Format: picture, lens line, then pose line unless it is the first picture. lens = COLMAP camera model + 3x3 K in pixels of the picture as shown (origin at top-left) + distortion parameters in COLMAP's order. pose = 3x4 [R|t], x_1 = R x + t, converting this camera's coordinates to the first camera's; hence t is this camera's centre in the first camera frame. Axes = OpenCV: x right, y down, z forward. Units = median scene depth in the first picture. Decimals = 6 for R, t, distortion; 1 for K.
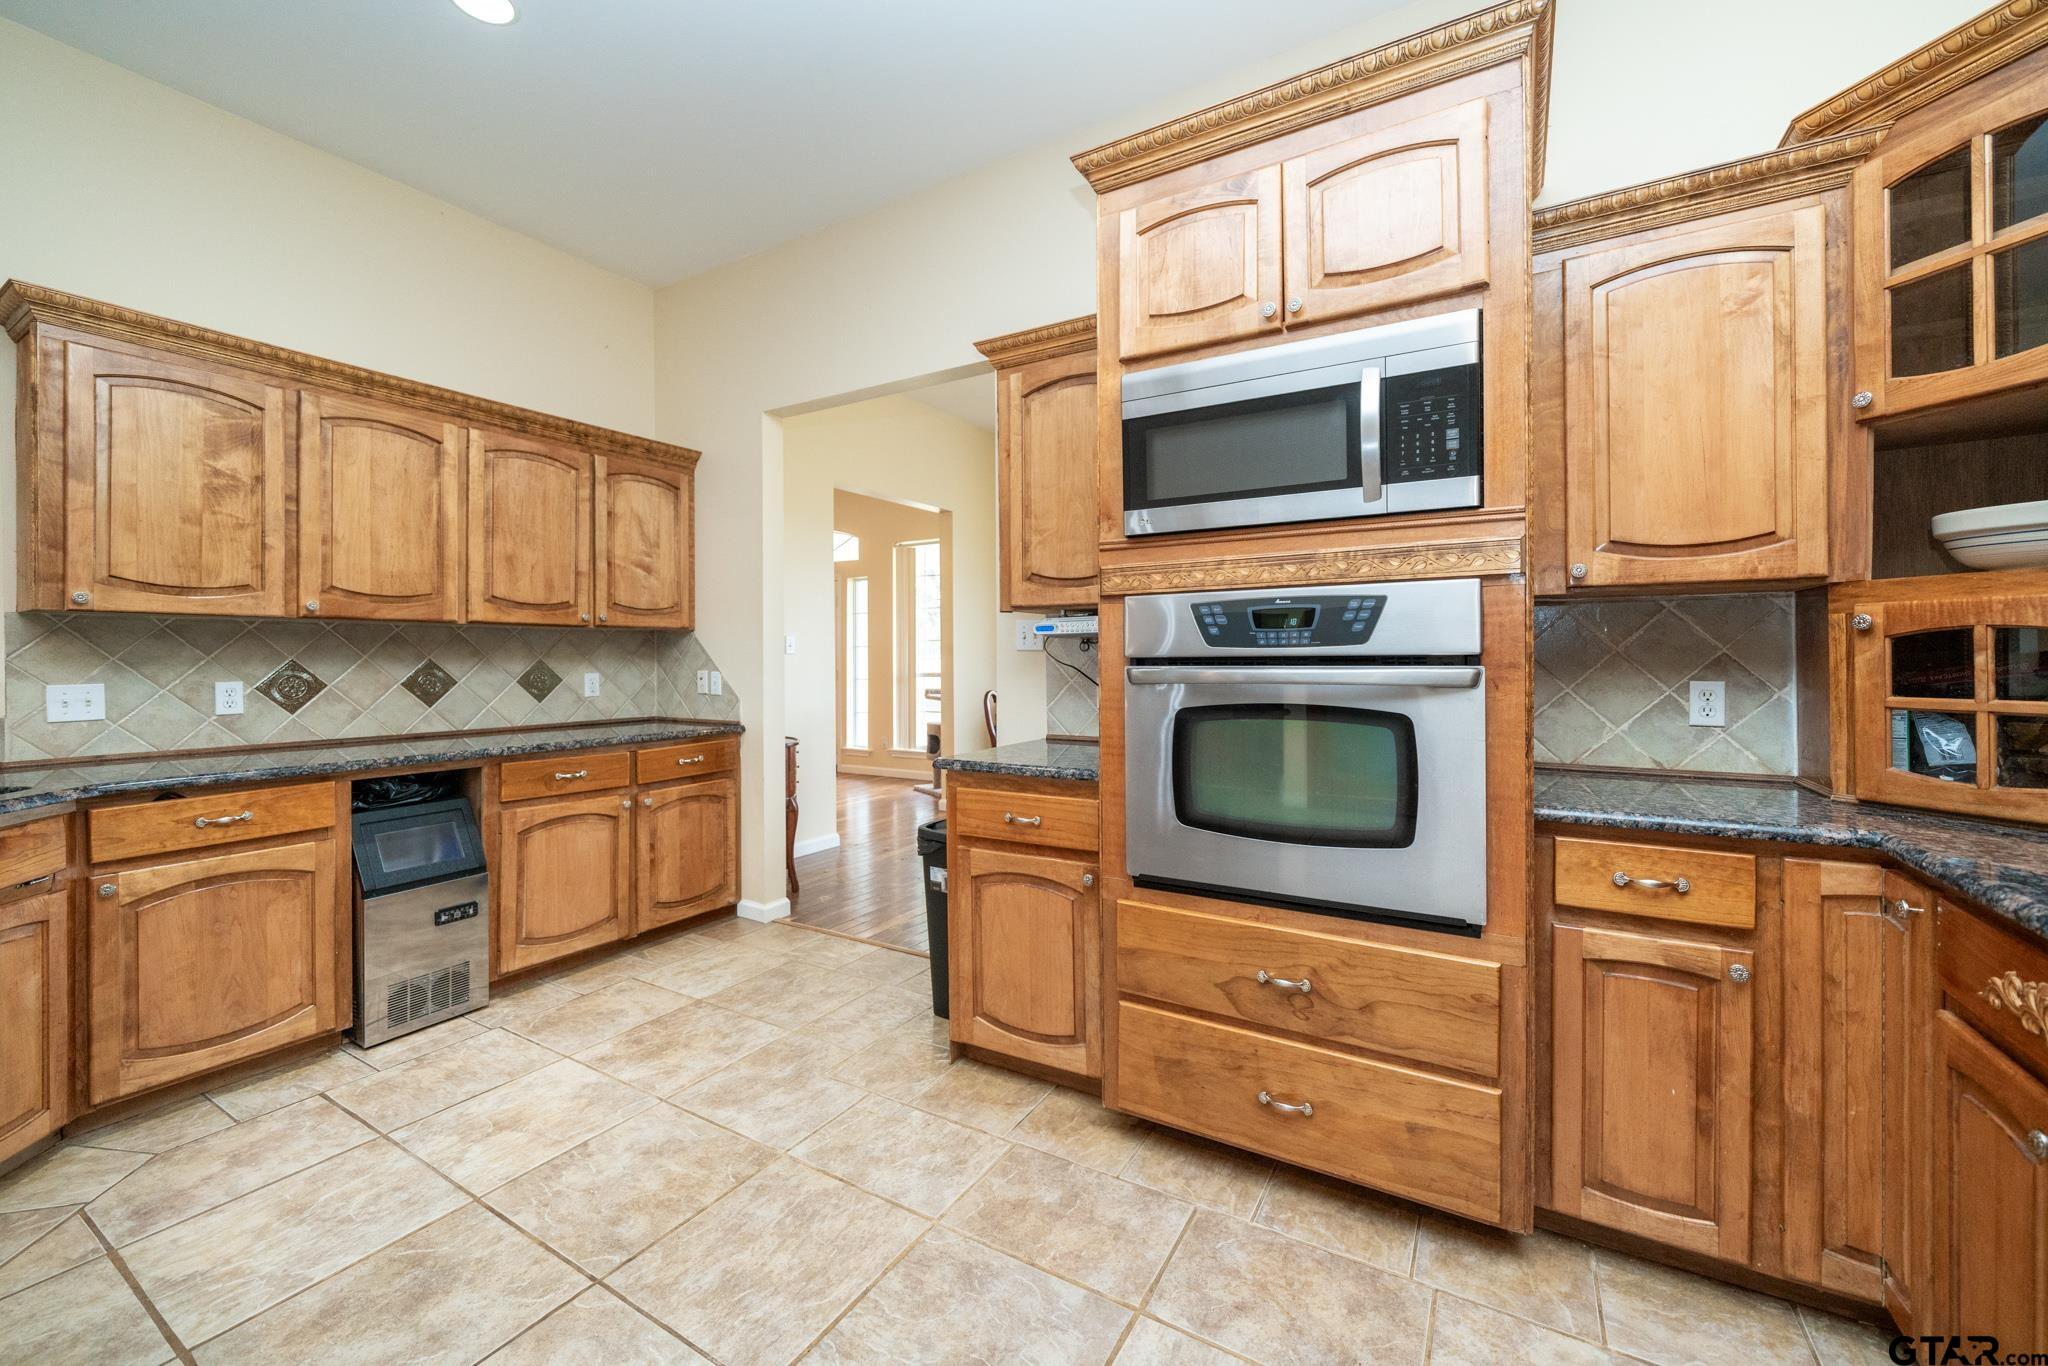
lens RADIAL K [[812.7, 0, 1066.6], [0, 812.7, 657.3], [0, 0, 1]] dist [-0.000789, -0.000119]
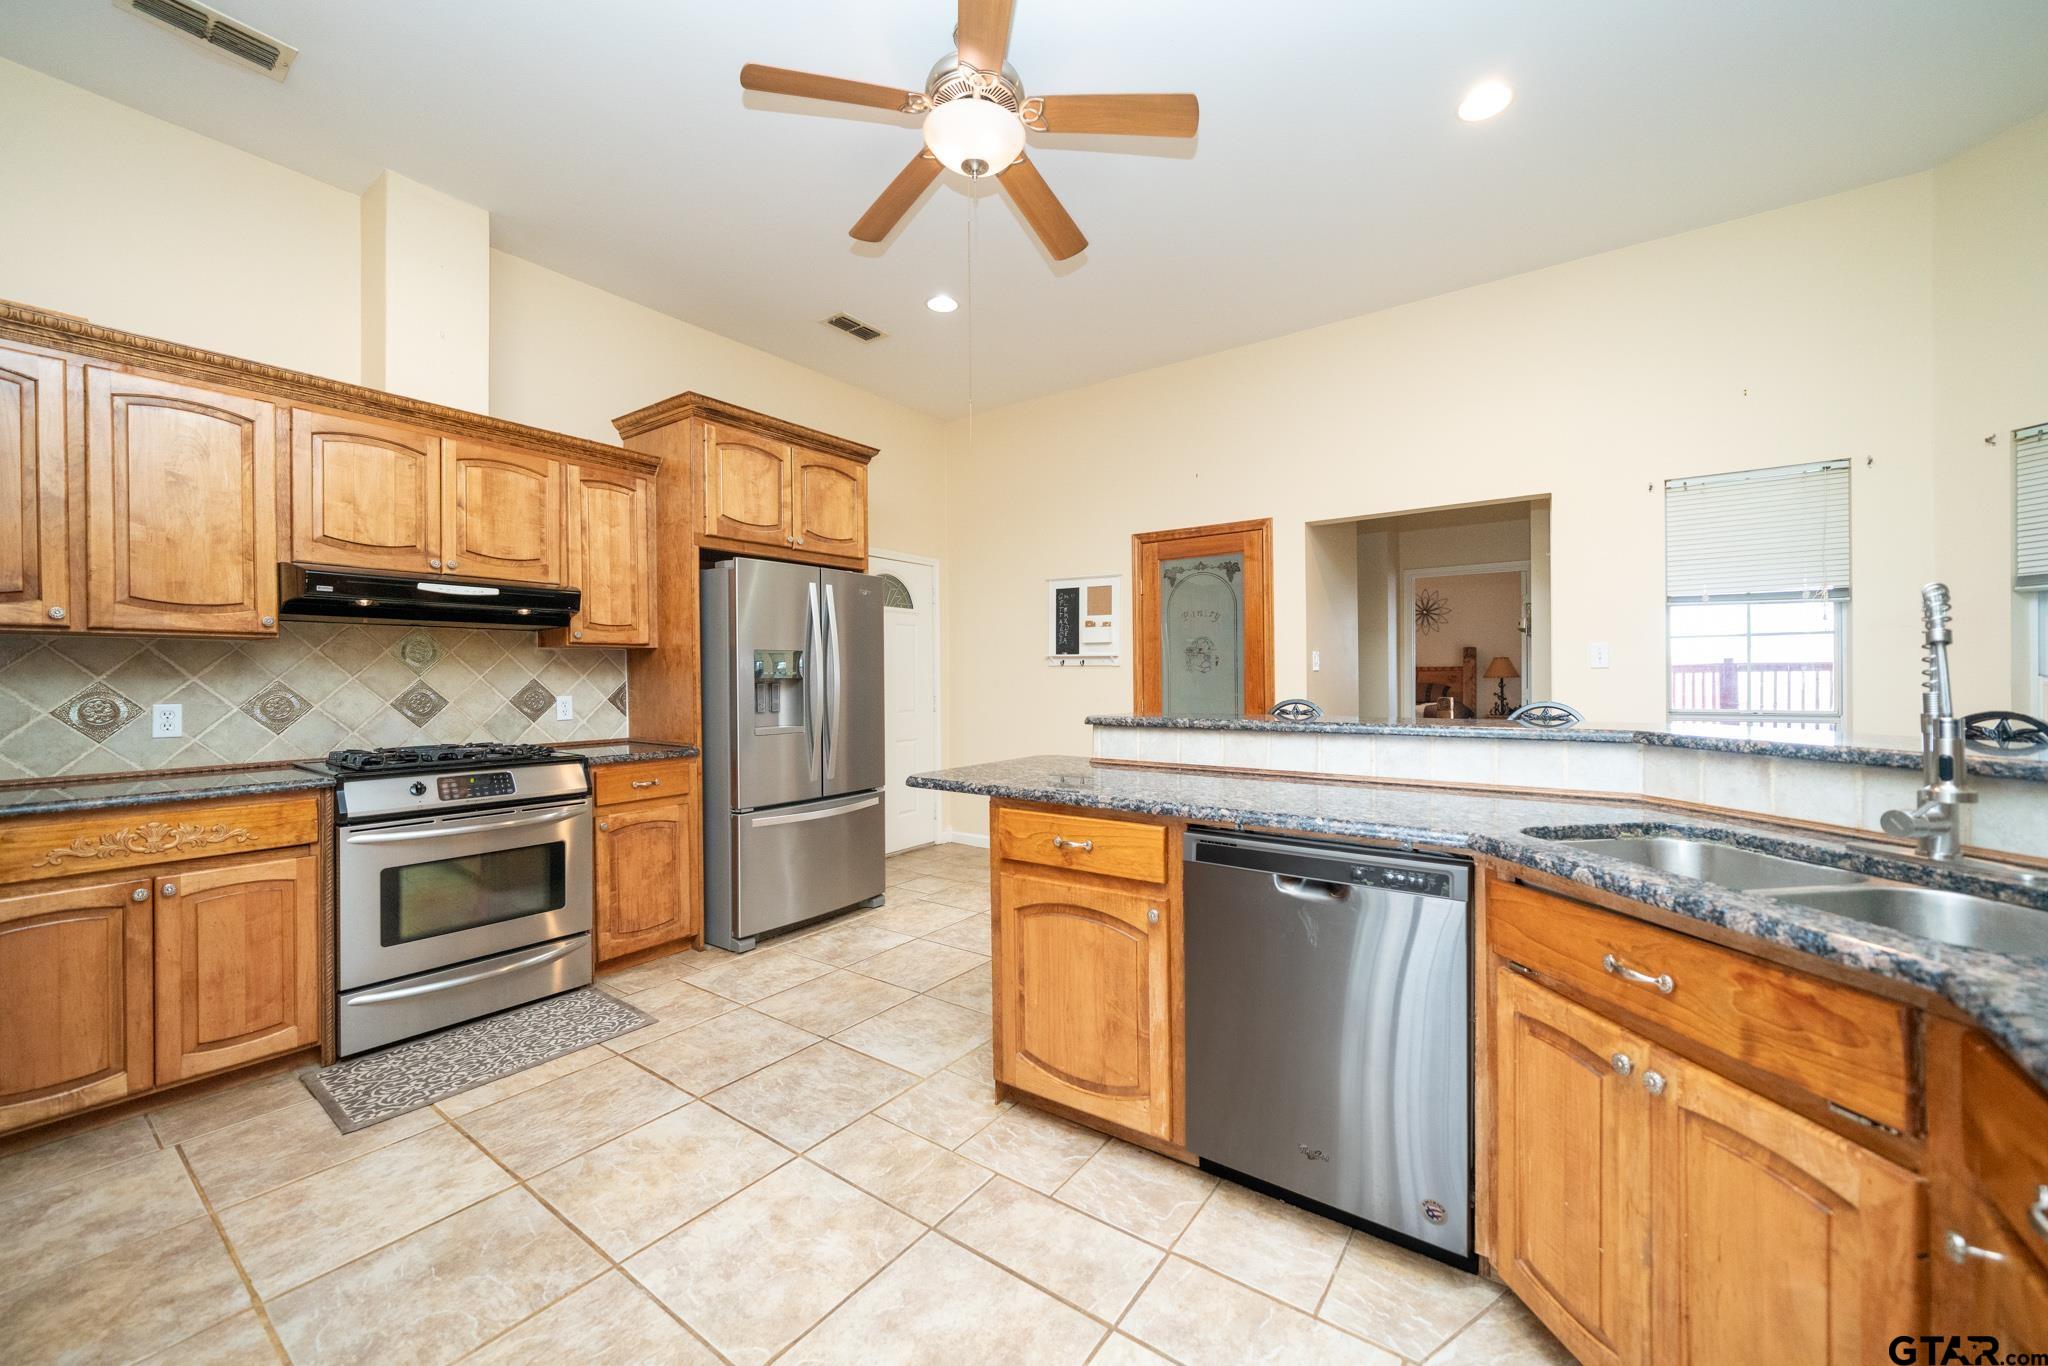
lens RADIAL K [[785.6, 0, 1094.8], [0, 785.6, 674.8], [0, 0, 1]] dist [0.000080, 0.000618]
pose [[-0.997408, 0.015813, 0.070192, -1.098985], [0.015910, 0.999873, 0.000828, 0.006313], [-0.070170, 0.001943, -0.997533, 1.957175]]
